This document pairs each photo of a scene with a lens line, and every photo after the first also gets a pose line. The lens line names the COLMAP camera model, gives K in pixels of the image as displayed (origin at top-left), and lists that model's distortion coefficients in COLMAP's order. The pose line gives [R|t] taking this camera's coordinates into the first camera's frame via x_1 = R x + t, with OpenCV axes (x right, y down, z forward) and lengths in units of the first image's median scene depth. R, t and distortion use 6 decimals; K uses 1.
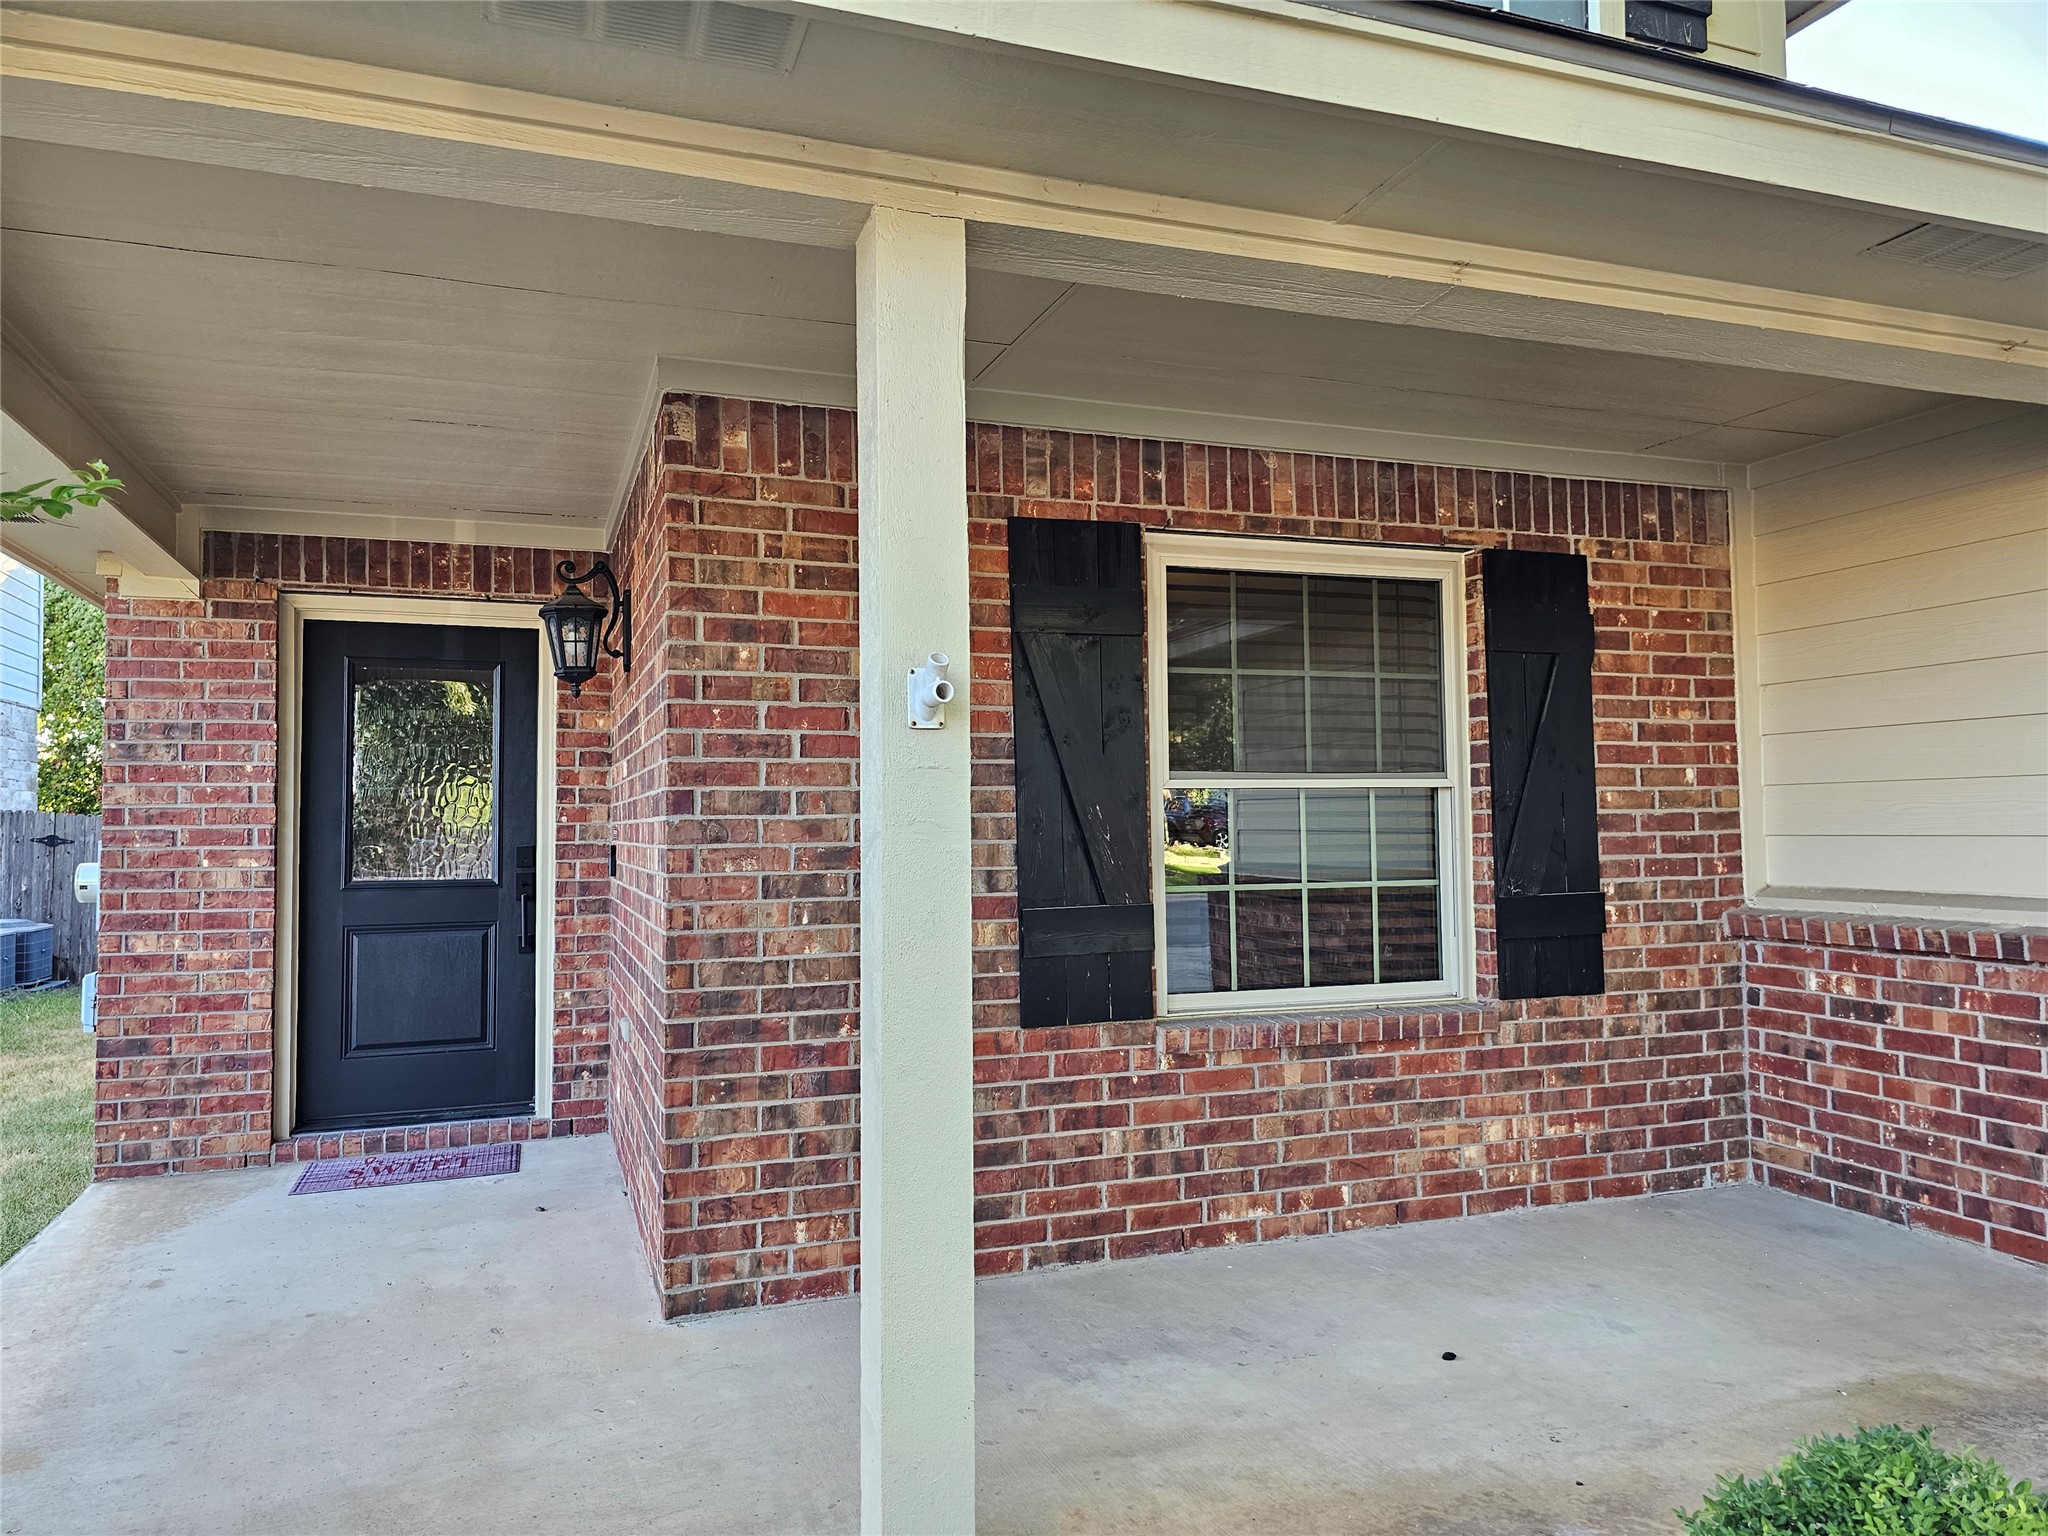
lens RADIAL K [[1346.4, 0, 1010.1], [0, 1346.4, 758.3], [0, 0, 1]] dist [0.087581, -0.084972]
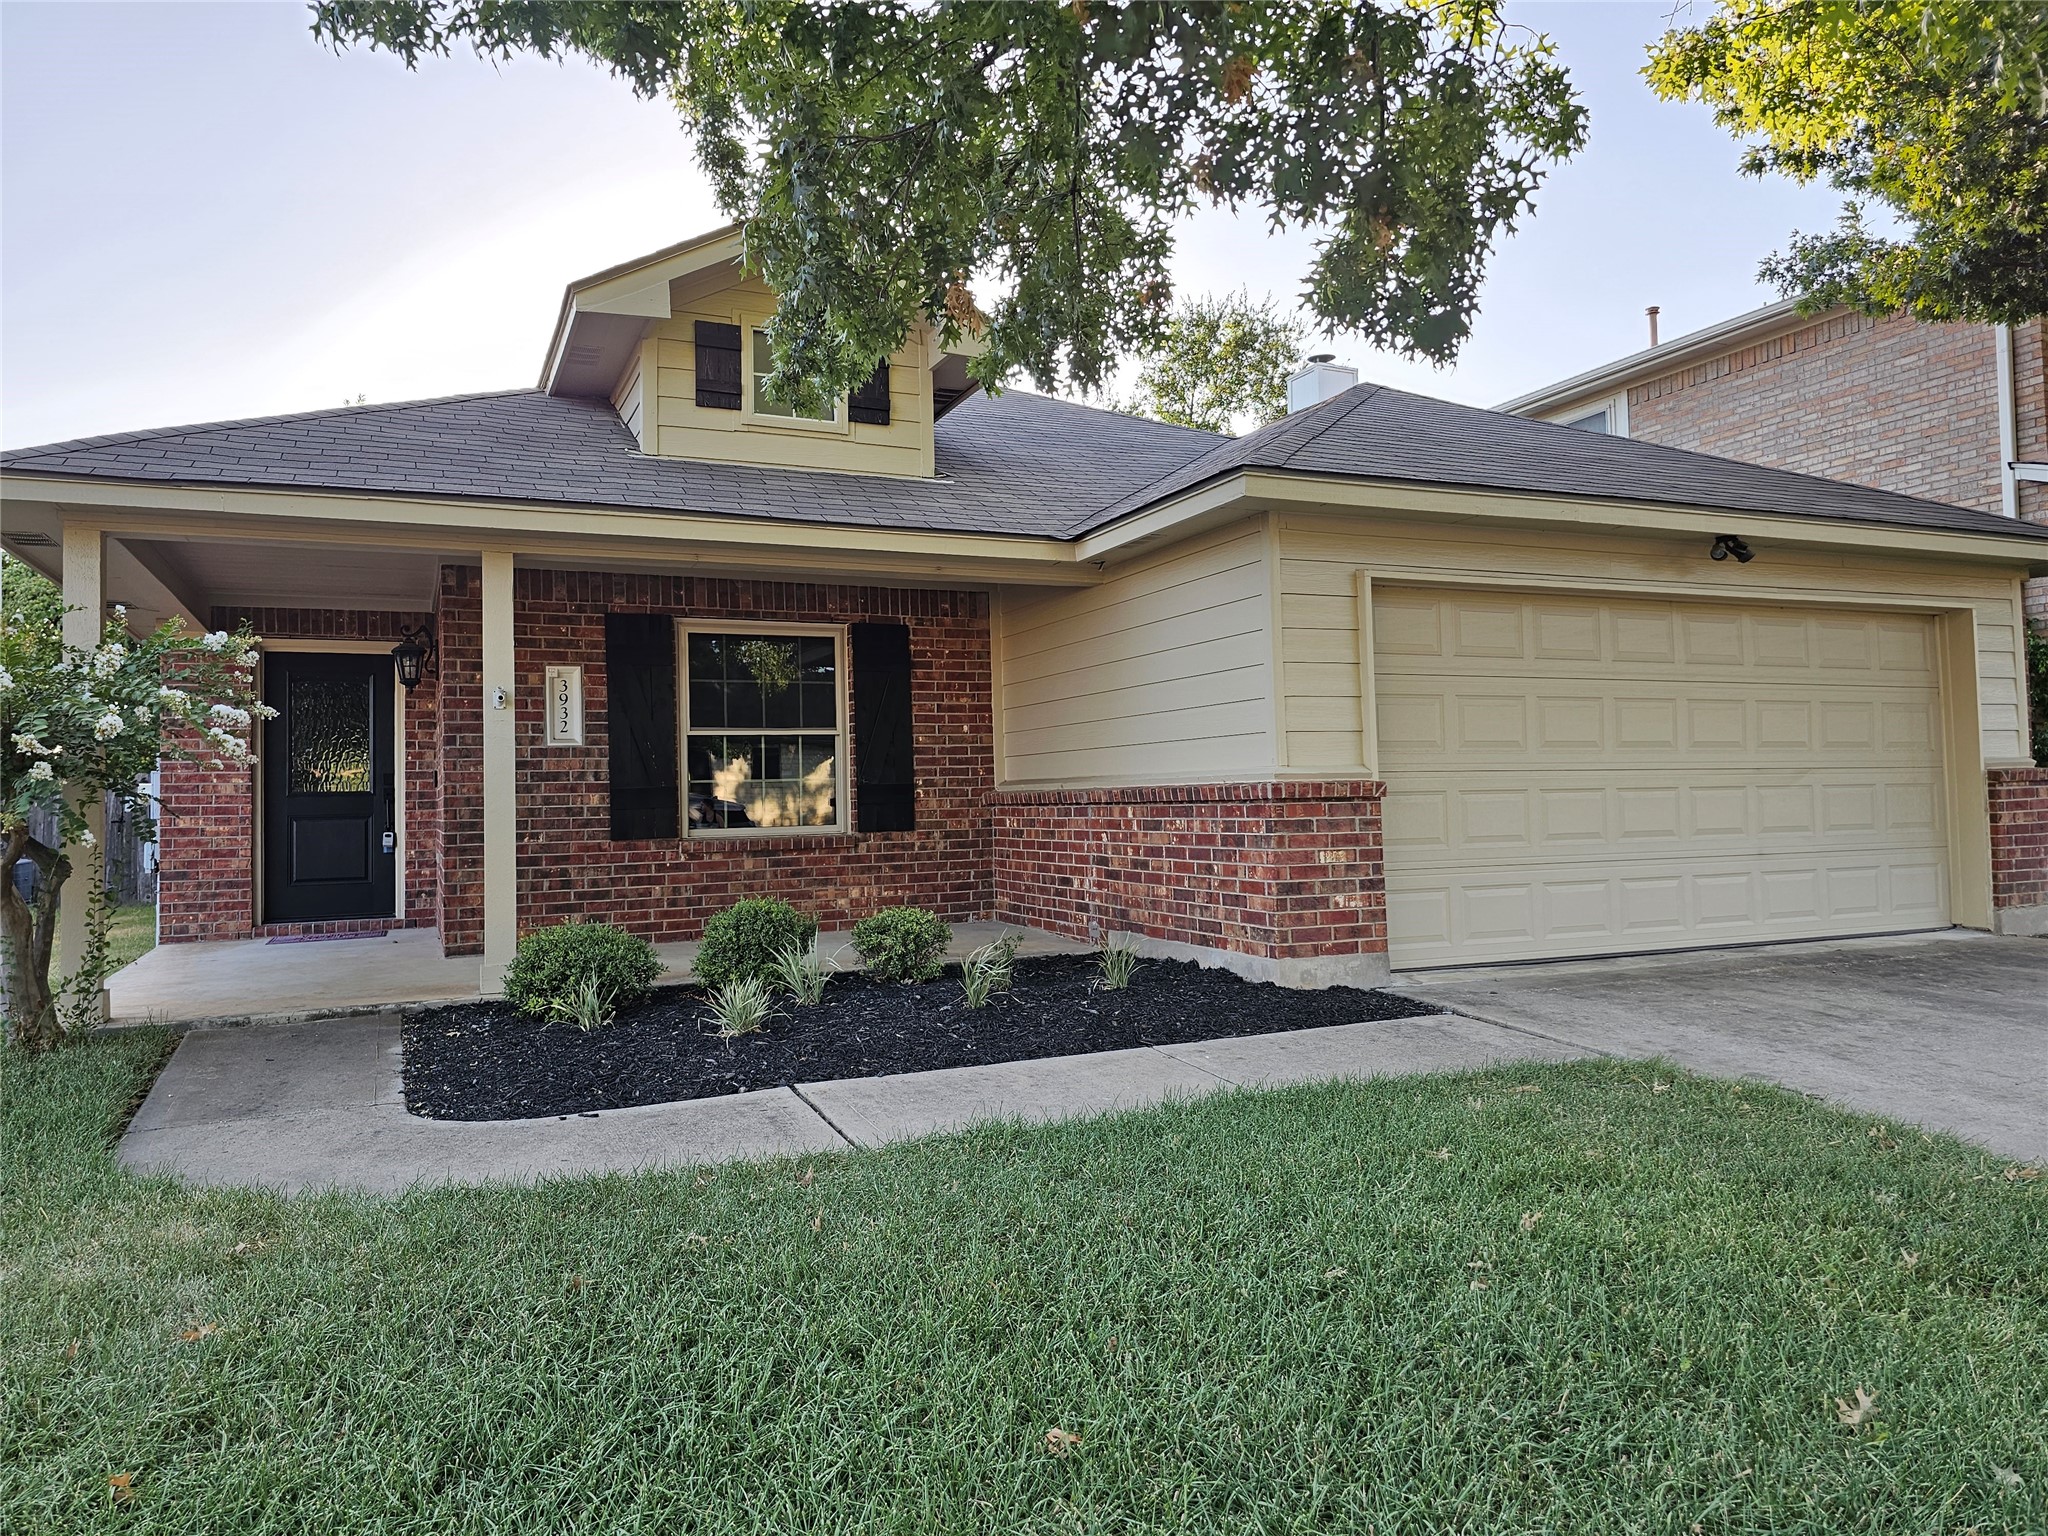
lens RADIAL K [[1348.0, 0, 998.6], [0, 1348.0, 742.1], [0, 0, 1]] dist [0.094366, -0.097398]
pose [[0.998118, -0.008807, 0.060682, 0.439990], [0.008408, 0.999941, 0.006830, 0.021245], [-0.060739, -0.006307, 0.998134, -1.109061]]
